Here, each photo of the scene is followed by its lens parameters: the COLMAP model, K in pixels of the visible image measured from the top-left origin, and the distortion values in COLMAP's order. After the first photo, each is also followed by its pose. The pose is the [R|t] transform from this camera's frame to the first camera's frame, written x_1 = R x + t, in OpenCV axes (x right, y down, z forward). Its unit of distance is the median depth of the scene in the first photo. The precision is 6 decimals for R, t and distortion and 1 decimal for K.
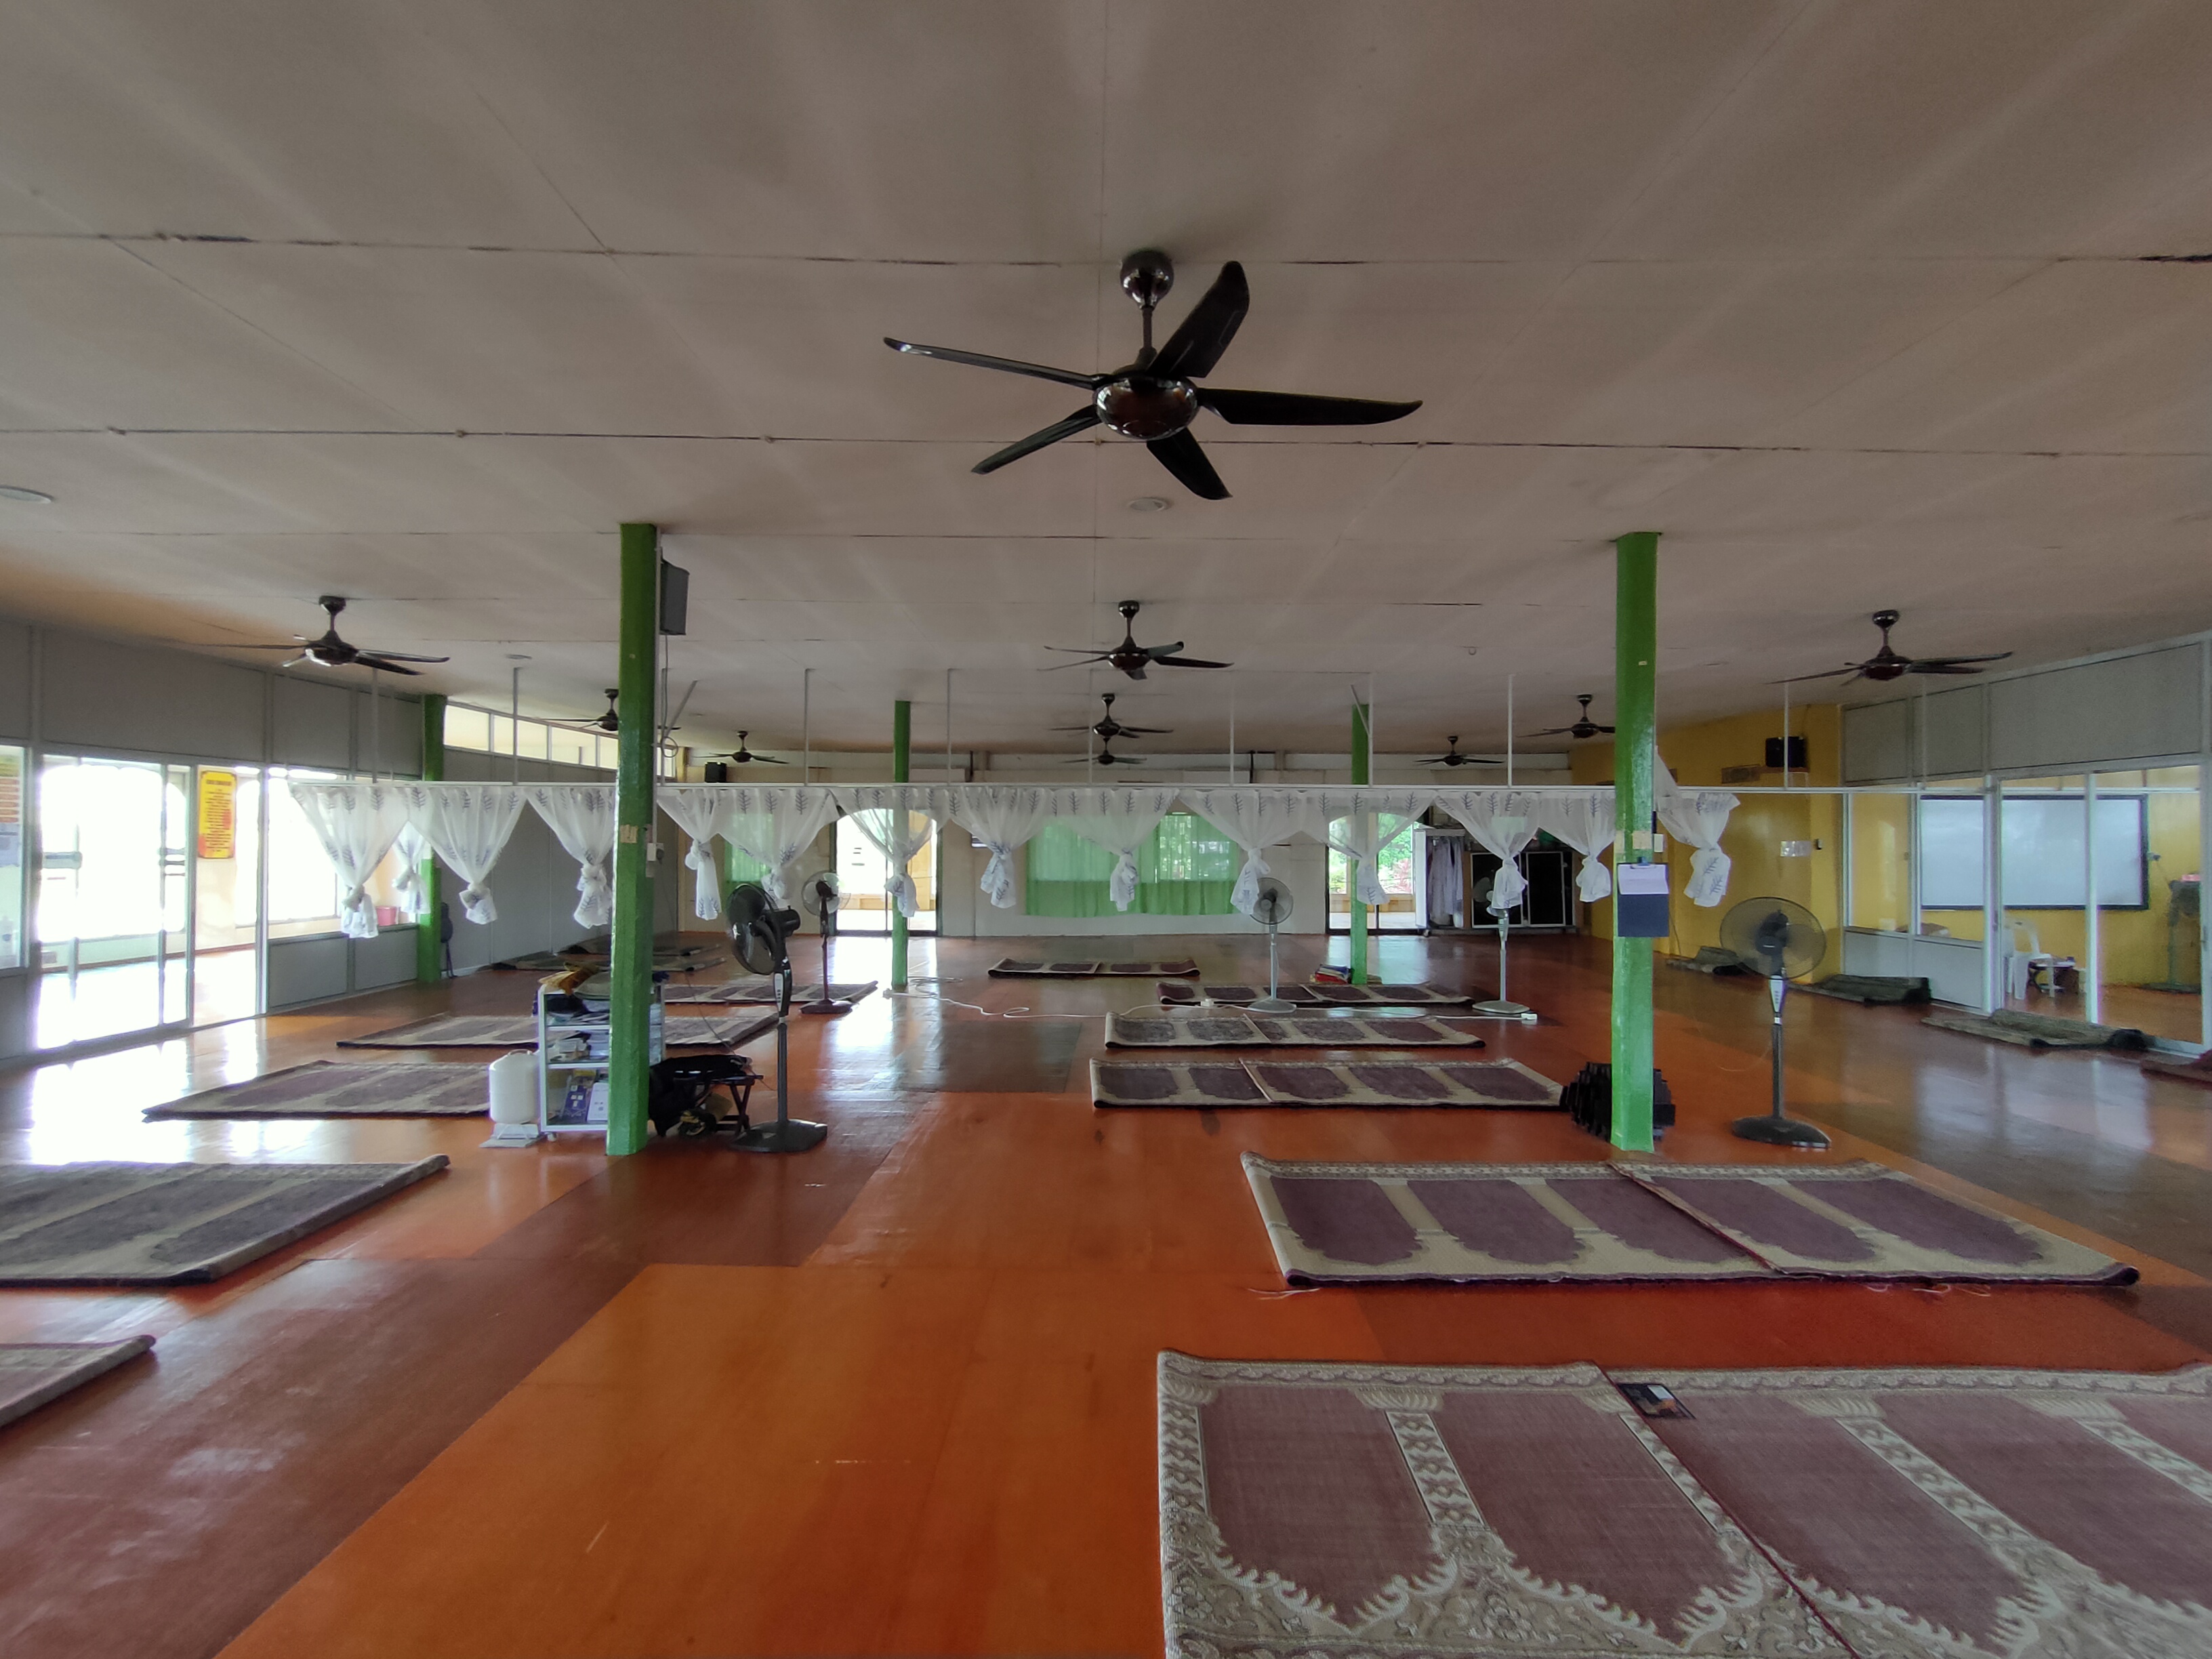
lens RADIAL K [[990.9, 0, 1106.0], [0, 990.9, 829.5], [0, 0, 1]] dist [-0.001484, 0.011576]
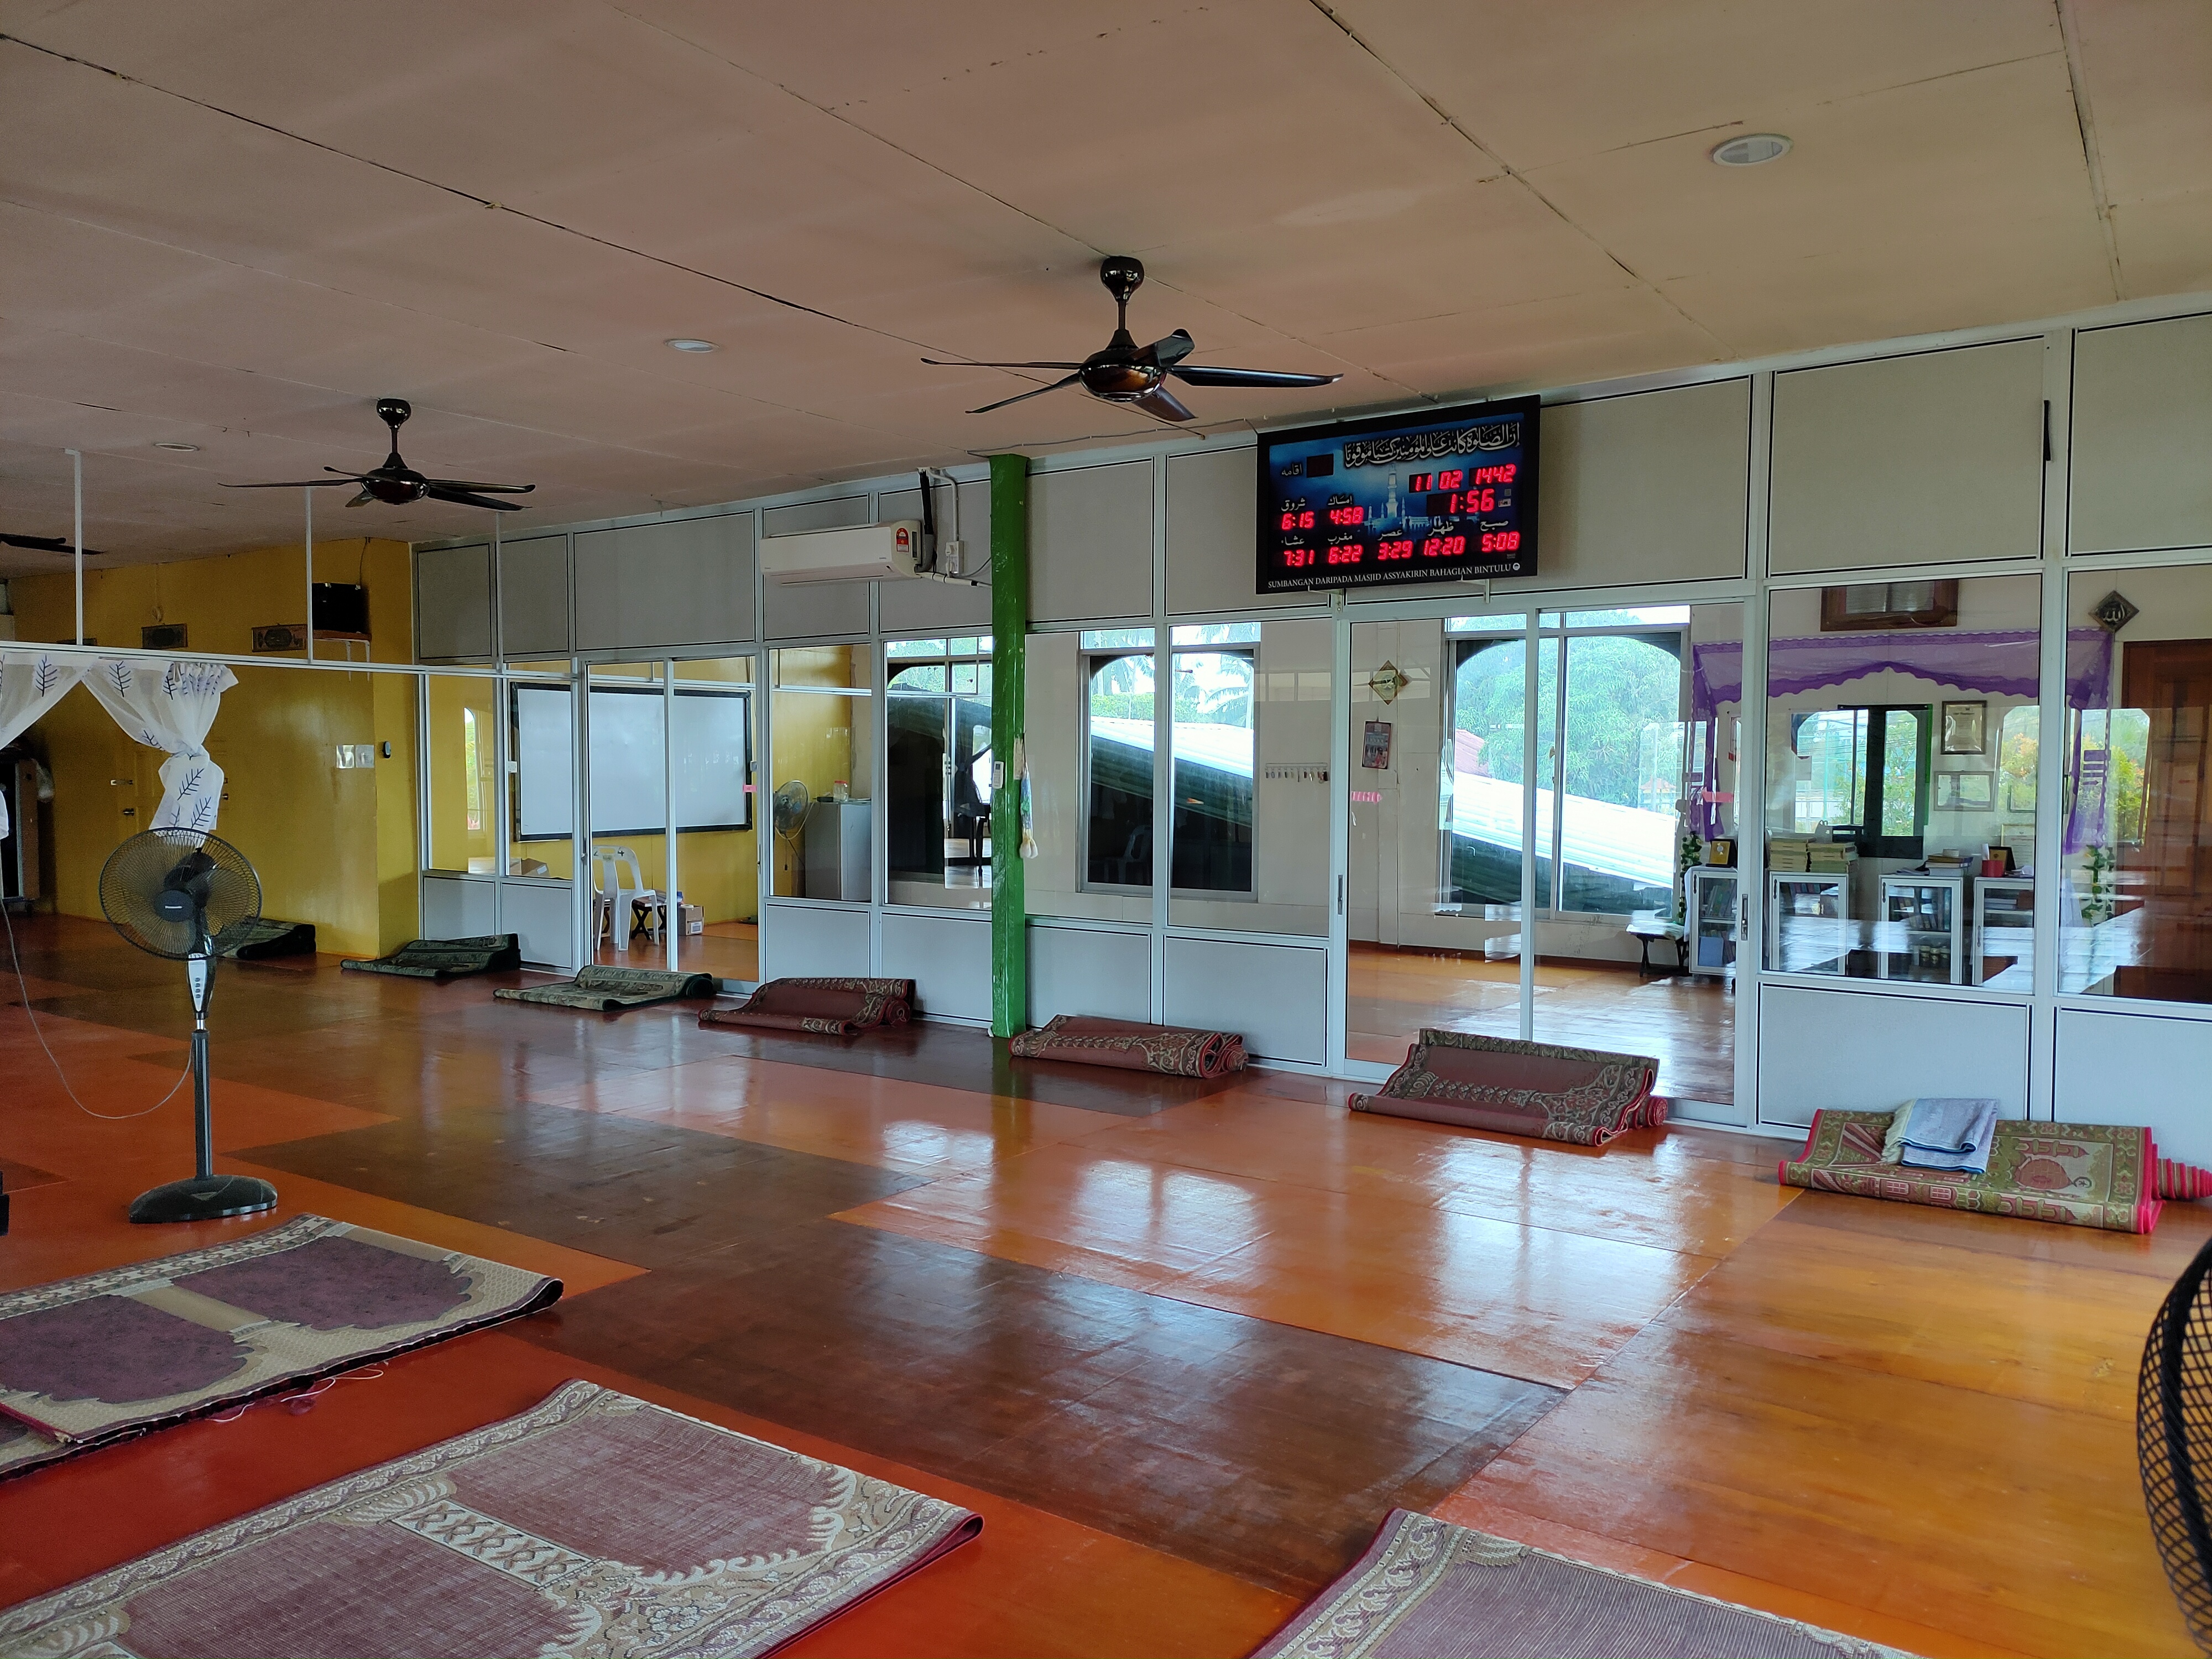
lens RADIAL K [[1614.7, 0, 1106.0], [0, 1614.7, 829.5], [0, 0, 1]] dist [-0.004310, -0.006399]
pose [[0.577174, -0.035004, 0.815871, 0.157373], [-0.012894, 0.998566, 0.051964, 0.008448], [-0.816520, -0.040512, 0.575895, -0.037128]]
